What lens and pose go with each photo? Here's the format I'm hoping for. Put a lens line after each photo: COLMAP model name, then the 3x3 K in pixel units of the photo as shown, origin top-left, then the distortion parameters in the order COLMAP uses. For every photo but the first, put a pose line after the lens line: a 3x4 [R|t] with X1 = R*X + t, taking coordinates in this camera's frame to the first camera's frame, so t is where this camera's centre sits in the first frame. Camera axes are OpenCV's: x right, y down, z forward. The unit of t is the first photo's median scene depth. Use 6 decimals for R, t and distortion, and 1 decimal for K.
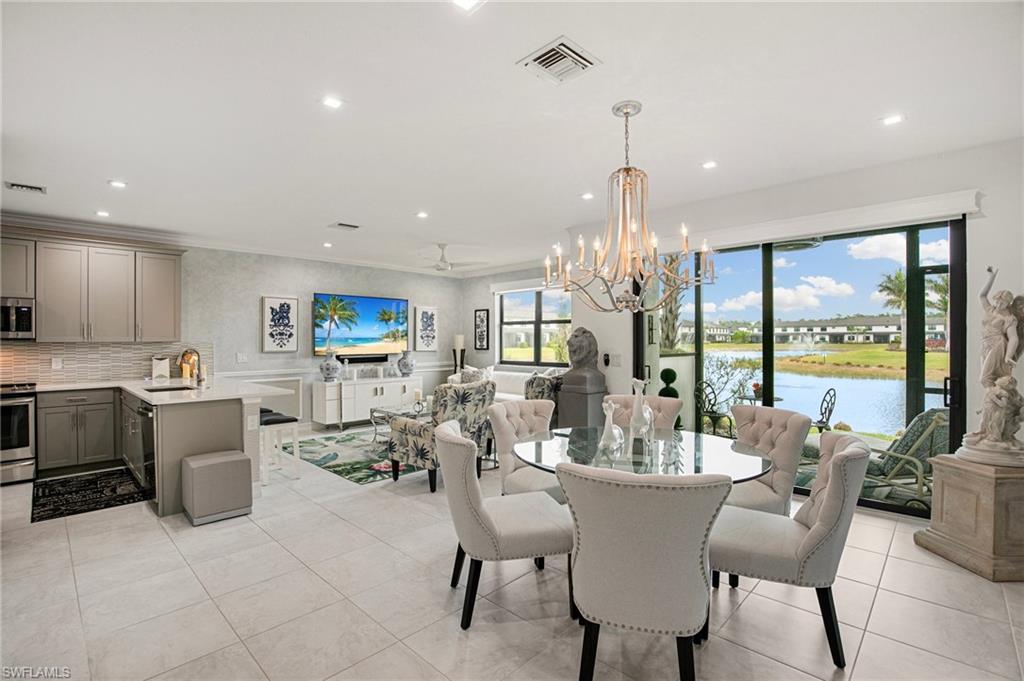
lens RADIAL K [[467.5, 0, 486.5], [0, 467.5, 339.4], [0, 0, 1]] dist [-0.007997, 0.000919]
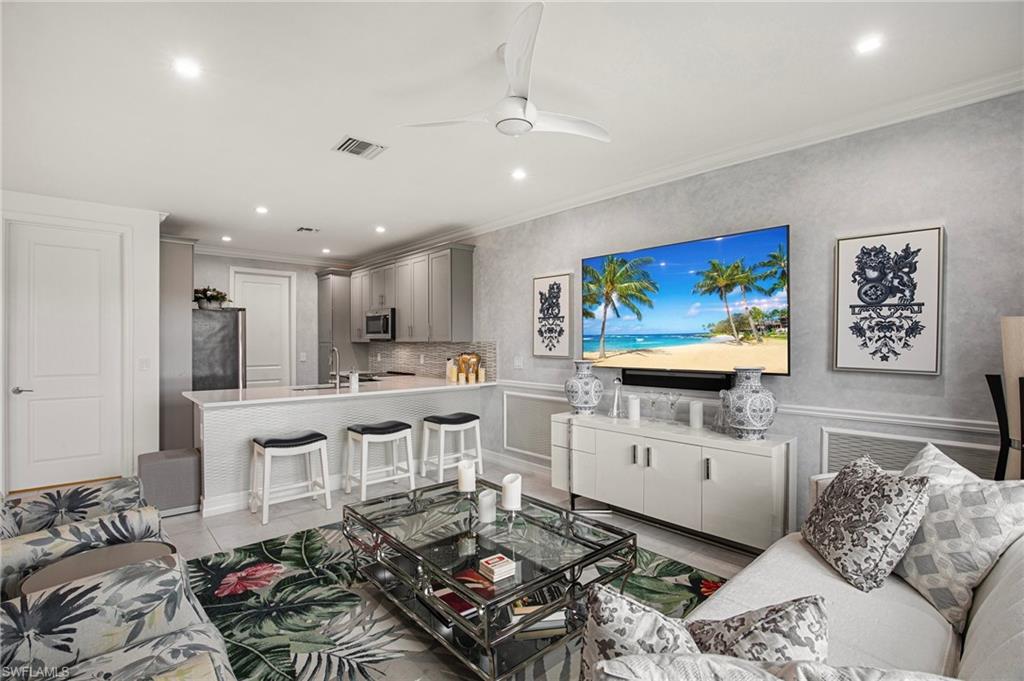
lens RADIAL K [[467.5, 0, 516.4], [0, 467.5, 338.0], [0, 0, 1]] dist [-0.007997, 0.000919]
pose [[-0.012346, -0.010296, -0.999871, 0.196045], [-0.003820, 0.999940, -0.010250, 0.005491], [0.999916, 0.003693, -0.012384, 0.824363]]
